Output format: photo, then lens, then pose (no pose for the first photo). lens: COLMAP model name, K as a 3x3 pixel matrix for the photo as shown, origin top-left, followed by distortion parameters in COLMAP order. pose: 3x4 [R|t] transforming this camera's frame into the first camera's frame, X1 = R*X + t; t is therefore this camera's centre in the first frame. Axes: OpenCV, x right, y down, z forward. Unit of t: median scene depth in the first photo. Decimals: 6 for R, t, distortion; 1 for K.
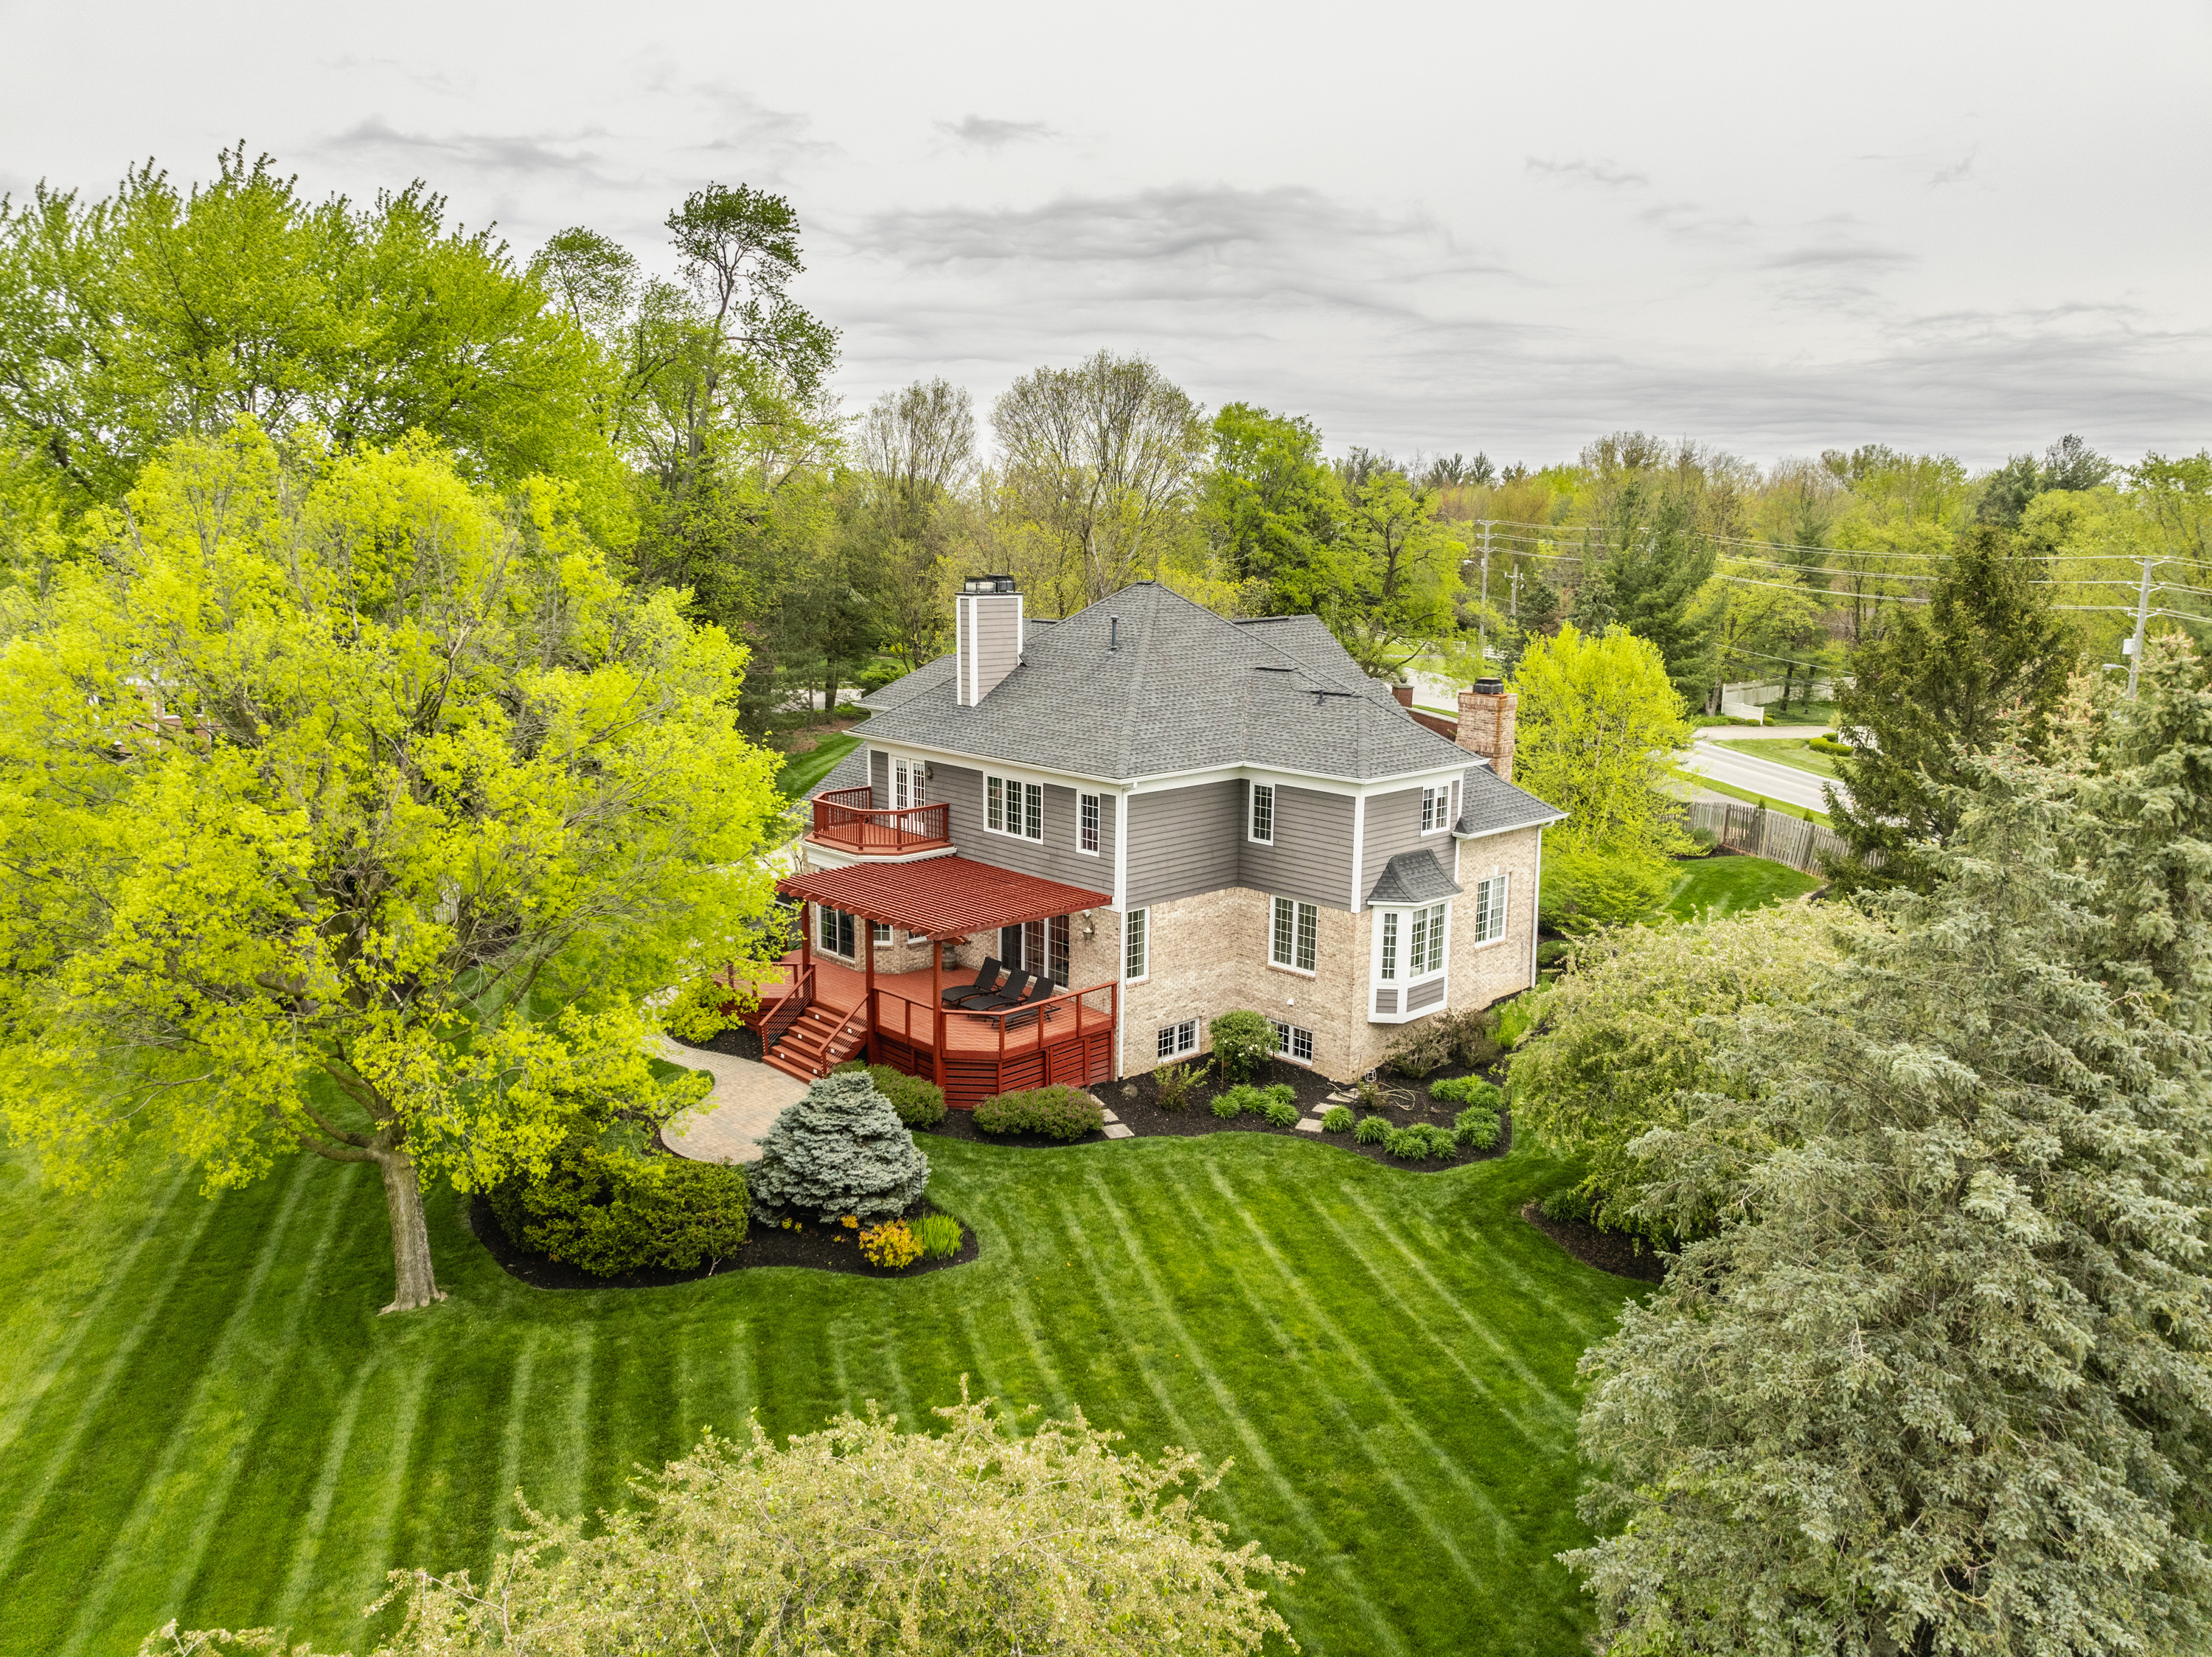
lens RADIAL K [[1589.9, 0, 1094.6], [0, 1589.9, 822.8], [0, 0, 1]] dist [-0.045335, 0.009978]
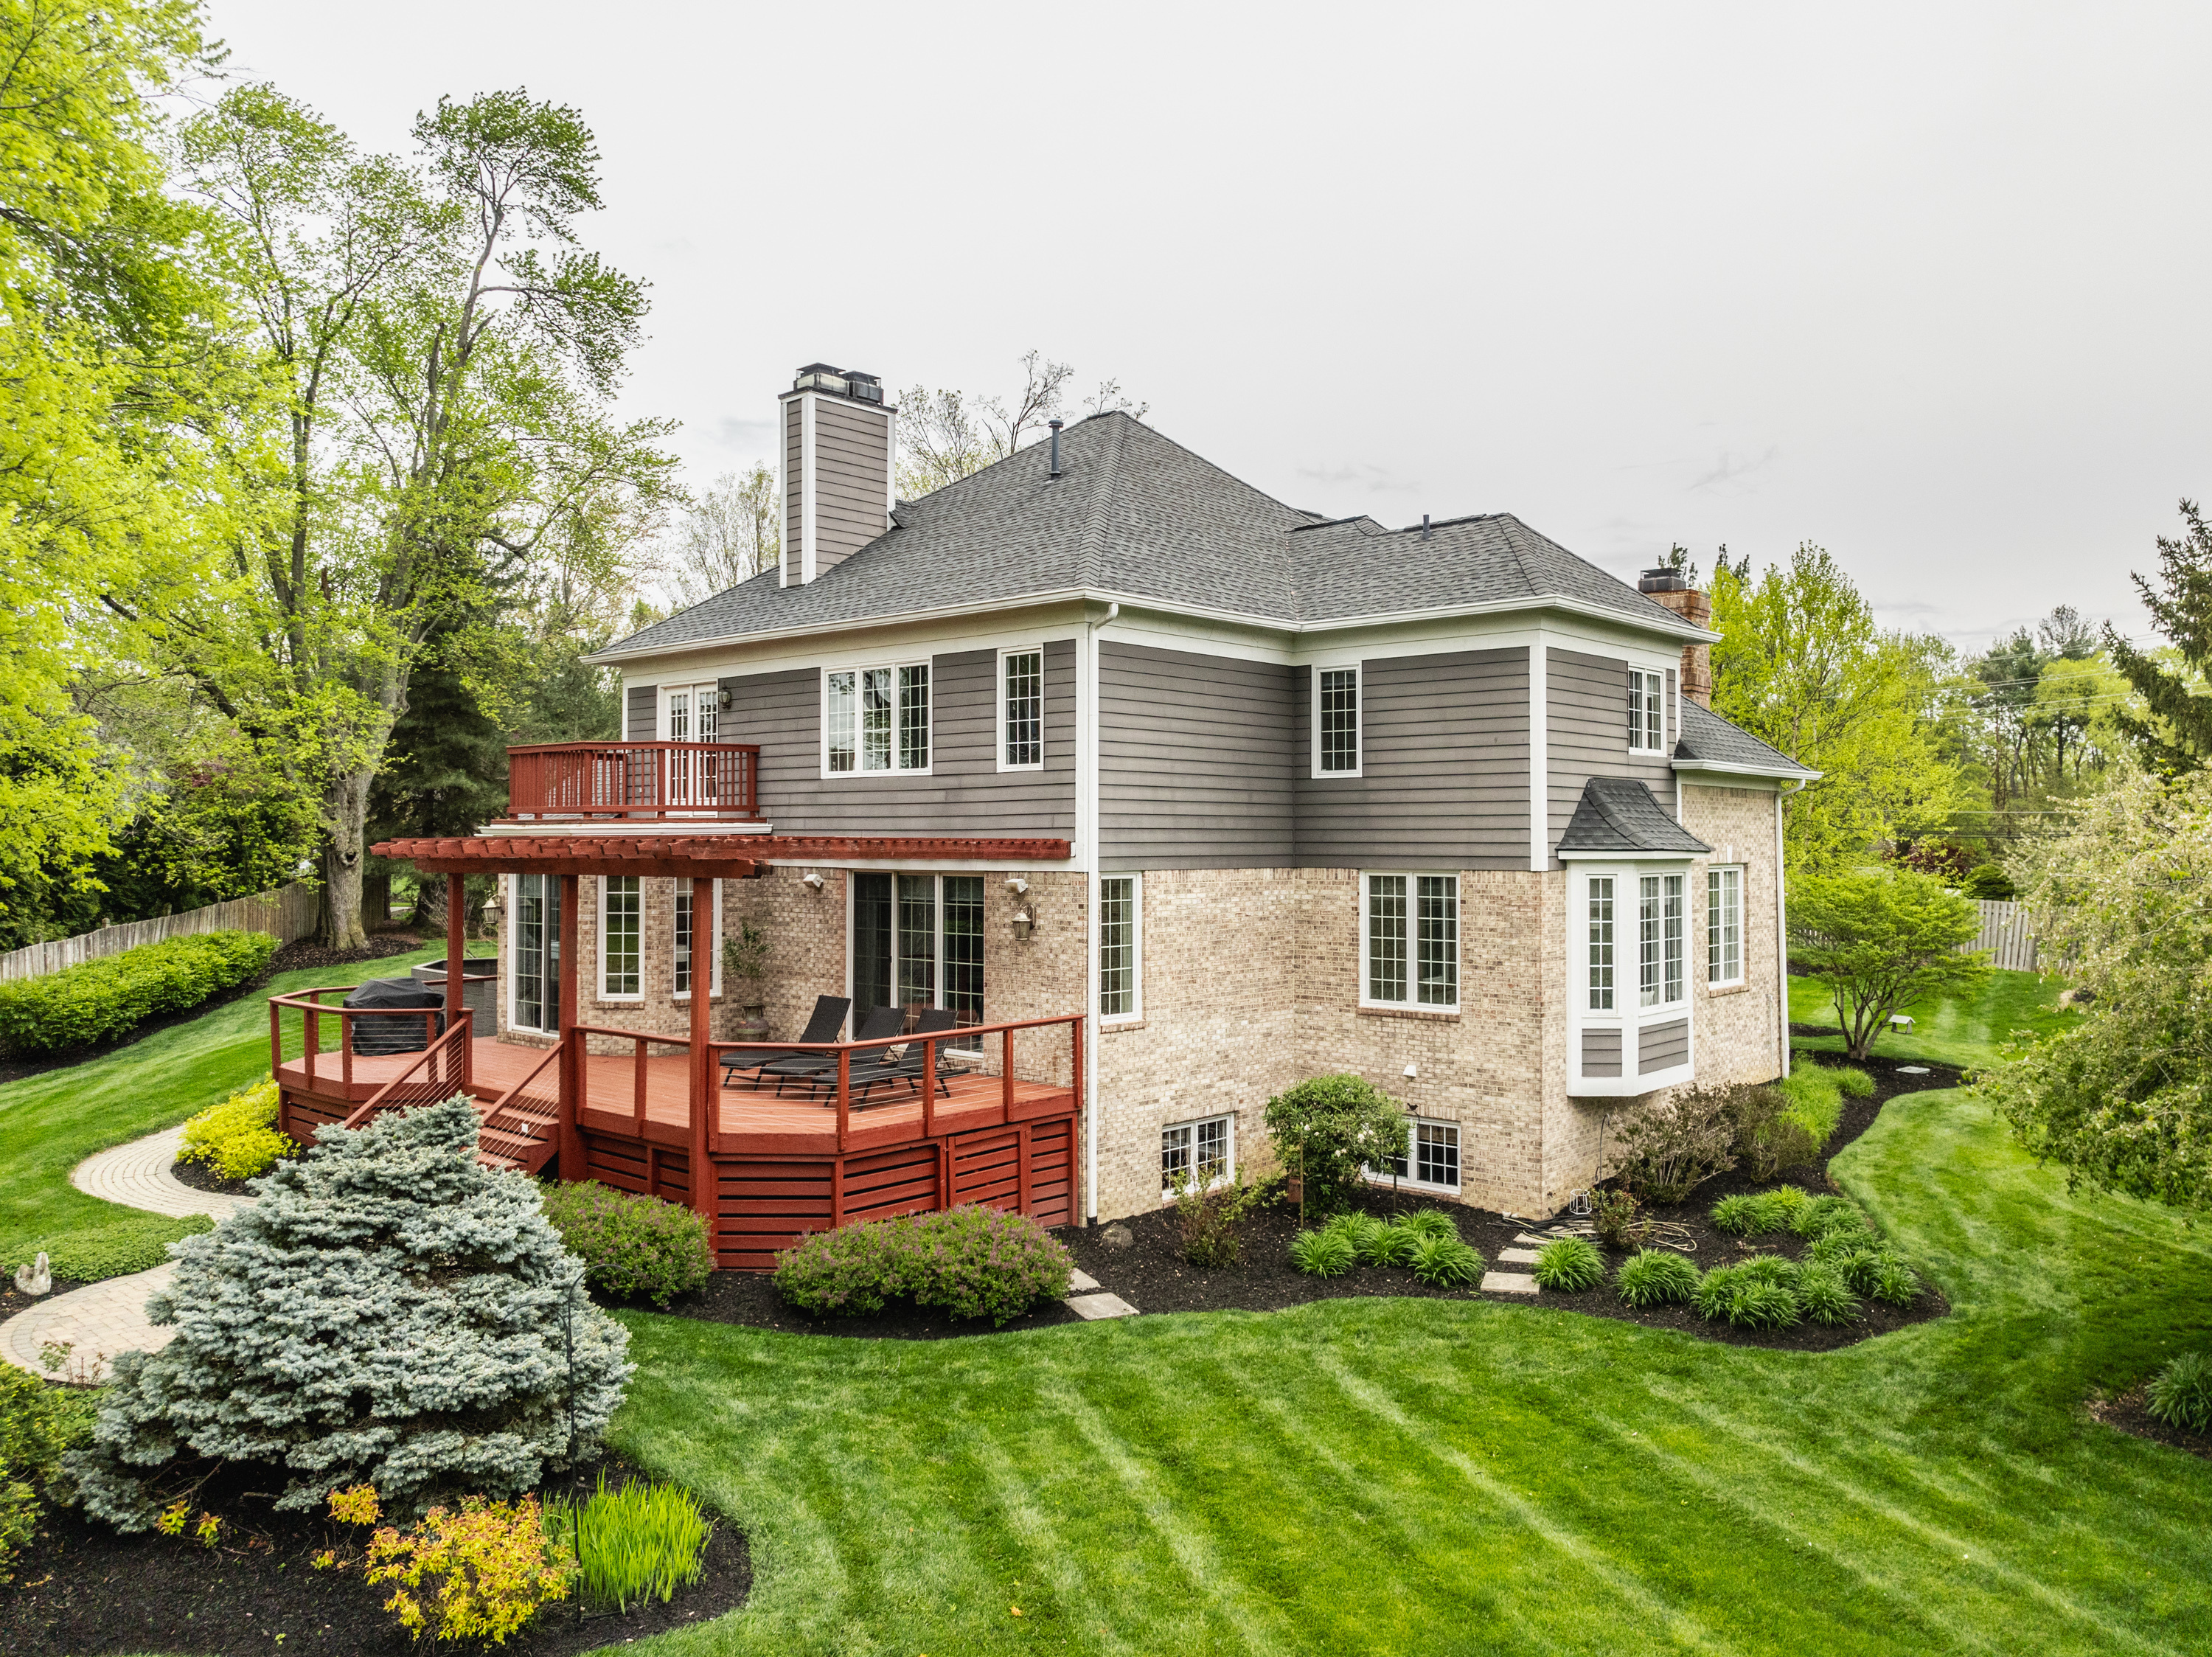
lens RADIAL K [[1589.9, 0, 1129.5], [0, 1589.9, 831.9], [0, 0, 1]] dist [-0.045335, 0.009978]
pose [[0.995368, -0.006962, 0.095888, -0.018584], [0.027199, 0.977020, -0.211403, 0.149818], [-0.092213, 0.213032, 0.972684, 0.506626]]
